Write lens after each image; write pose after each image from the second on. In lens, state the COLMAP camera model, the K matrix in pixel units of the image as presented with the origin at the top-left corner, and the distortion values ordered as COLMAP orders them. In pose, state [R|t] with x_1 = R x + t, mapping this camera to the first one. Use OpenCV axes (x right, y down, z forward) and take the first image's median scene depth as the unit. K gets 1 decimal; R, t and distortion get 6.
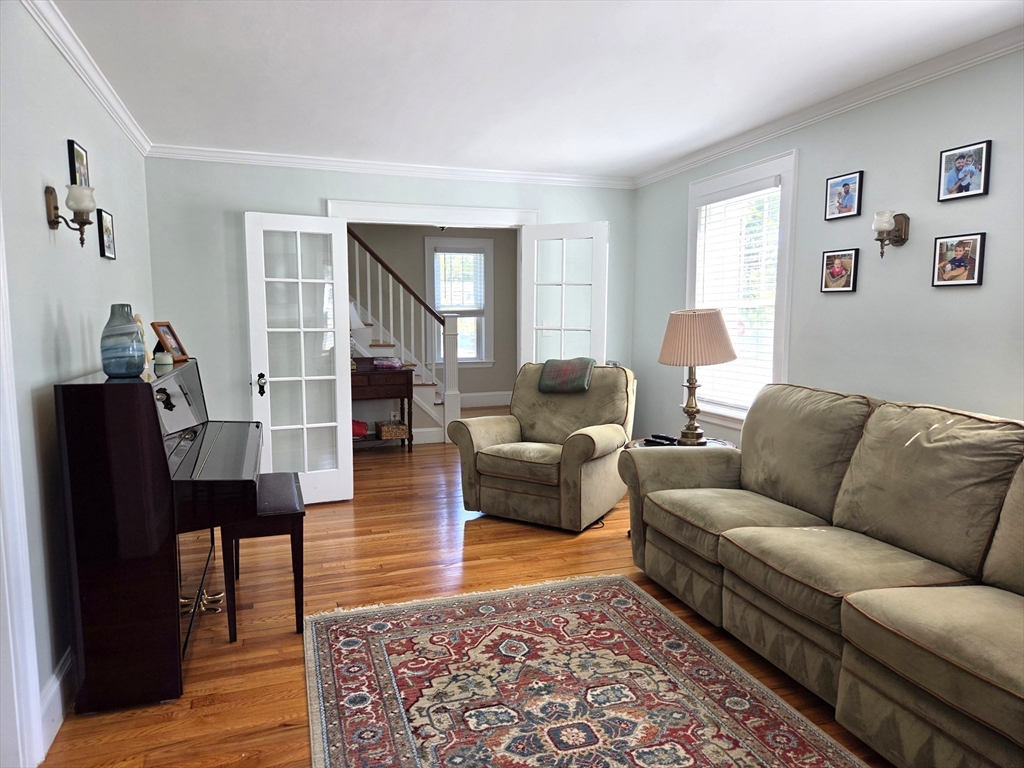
lens RADIAL K [[686.0, 0, 504.4], [0, 686.0, 384.1], [0, 0, 1]] dist [0.067471, -0.052788]
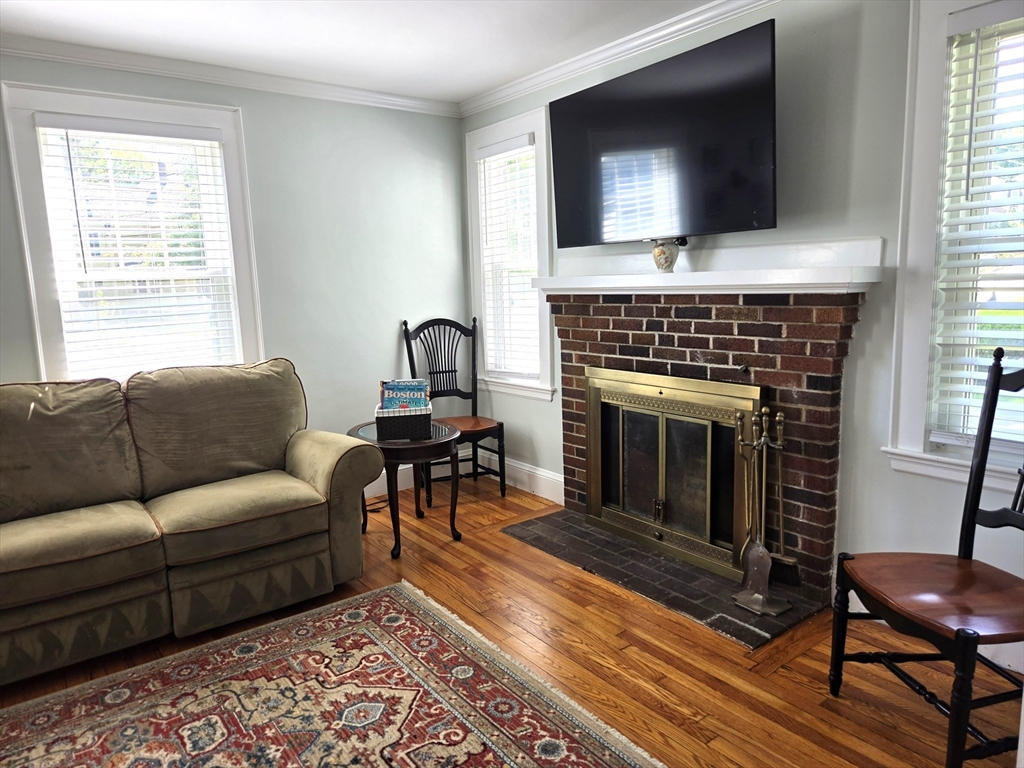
lens RADIAL K [[686.0, 0, 506.2], [0, 686.0, 384.0], [0, 0, 1]] dist [0.067471, -0.052788]
pose [[-0.317184, -0.131914, 0.939145, -0.607019], [0.130140, 0.974856, 0.180884, -0.059916], [-0.939392, 0.179594, -0.292042, 0.616903]]
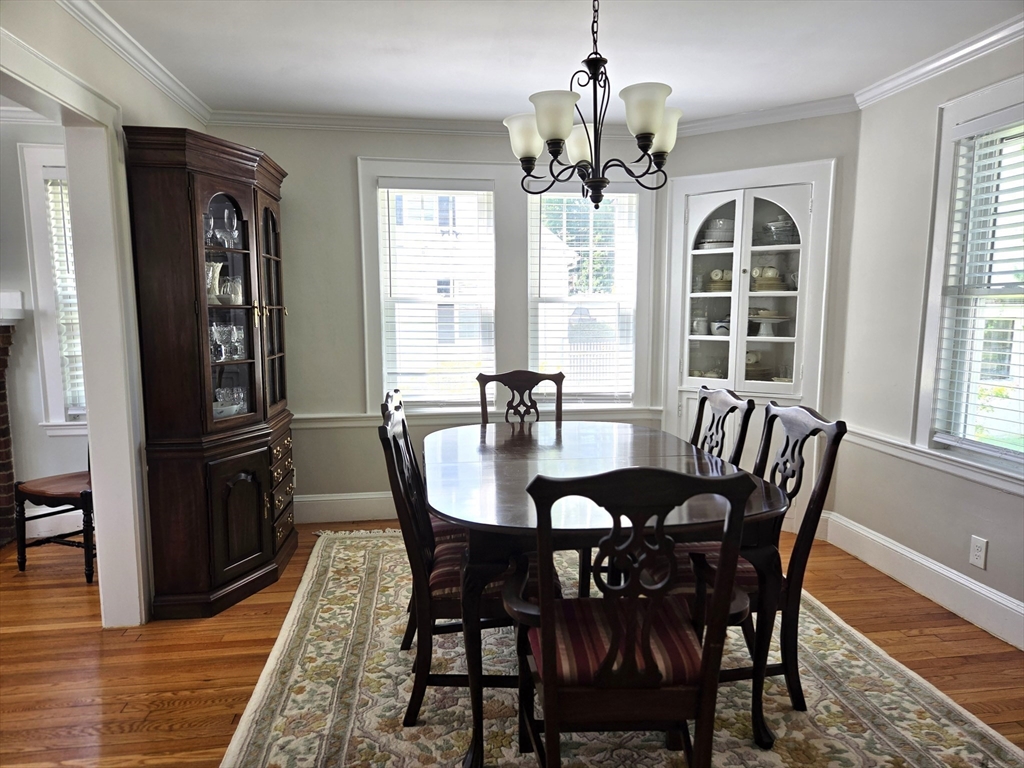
lens RADIAL K [[686.0, 0, 514.4], [0, 686.0, 389.7], [0, 0, 1]] dist [0.067471, -0.052788]
pose [[-0.983214, -0.018725, 0.181495, -1.158144], [0.022301, 0.974930, 0.221393, -0.117442], [-0.181091, 0.221724, -0.958147, 1.108423]]
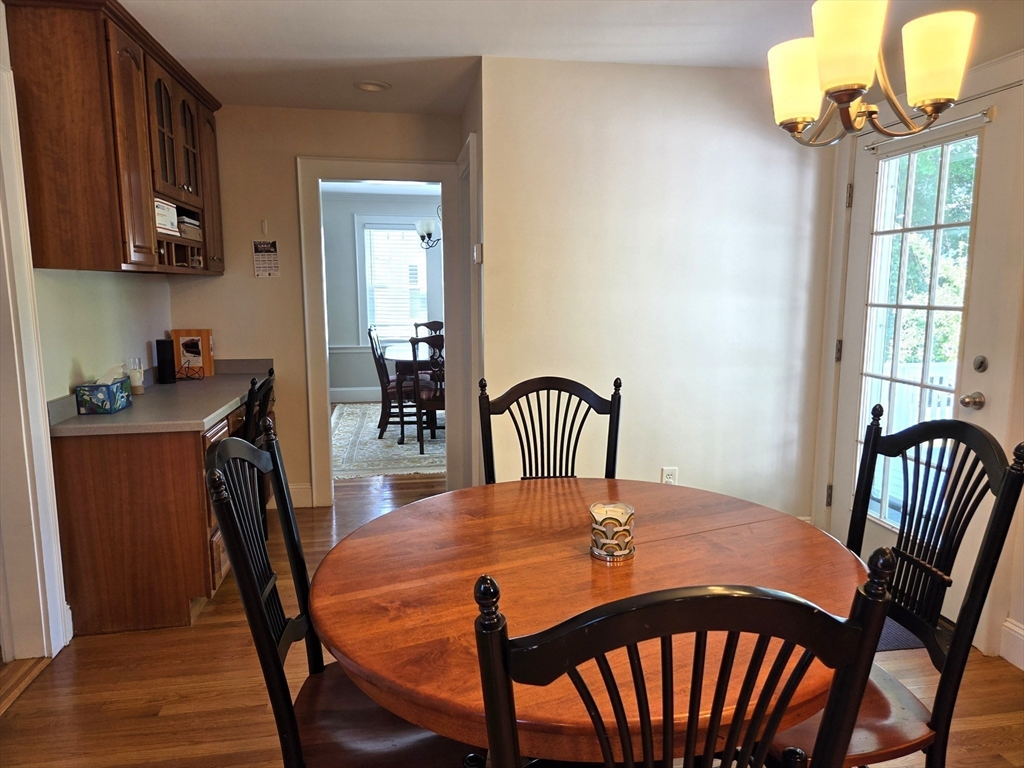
lens RADIAL K [[686.0, 0, 515.1], [0, 686.0, 386.3], [0, 0, 1]] dist [0.067471, -0.052788]
pose [[-0.987569, -0.019181, 0.156013, -1.704383], [0.019714, 0.969577, 0.243993, -0.279459], [-0.155947, 0.244035, -0.957146, 2.539881]]
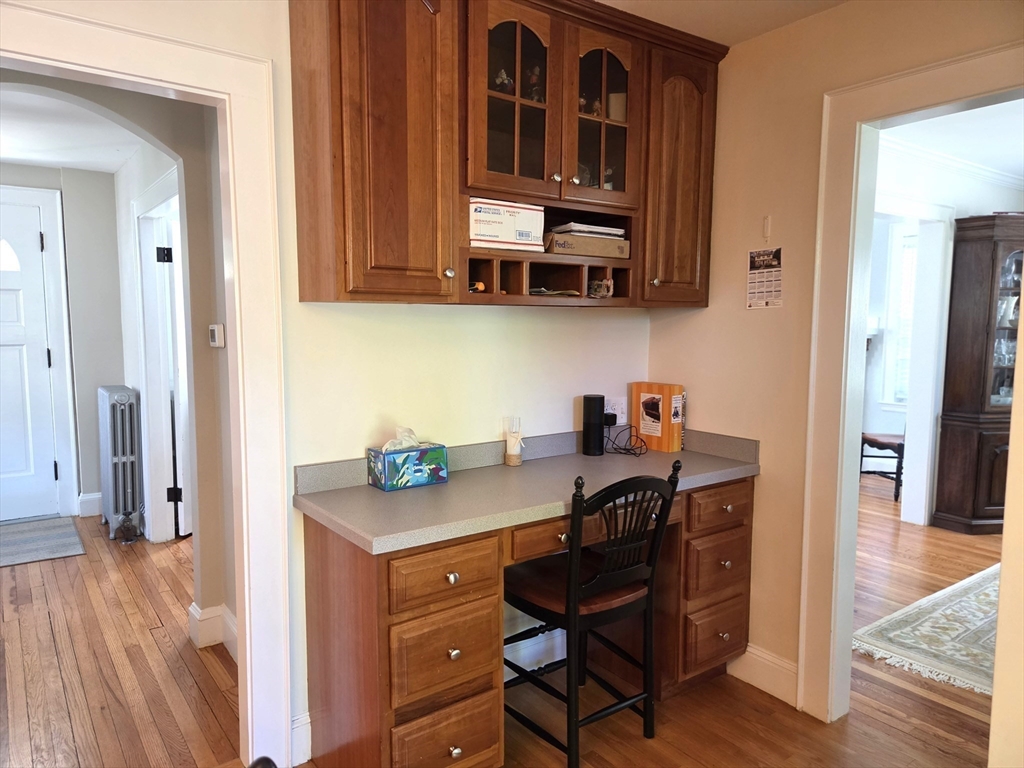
lens RADIAL K [[686.0, 0, 507.9], [0, 686.0, 386.7], [0, 0, 1]] dist [0.067471, -0.052788]
pose [[-0.299657, -0.090404, 0.949754, -1.716046], [0.097378, 0.987403, 0.124712, -0.195397], [-0.949064, 0.129856, -0.287079, 1.701097]]
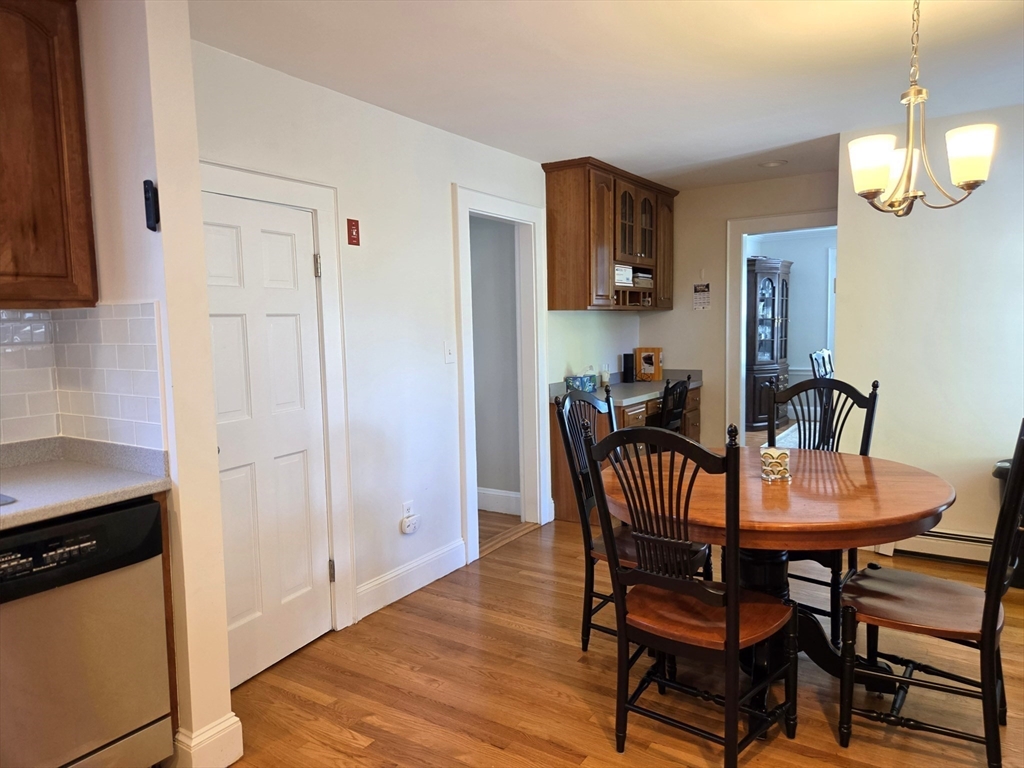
lens RADIAL K [[686.0, 0, 529.1], [0, 686.0, 384.2], [0, 0, 1]] dist [0.067471, -0.052788]
pose [[-0.630397, -0.053579, 0.774422, -2.218354], [0.103189, 0.982978, 0.152006, -0.300275], [-0.769384, 0.175736, -0.614138, 2.818776]]
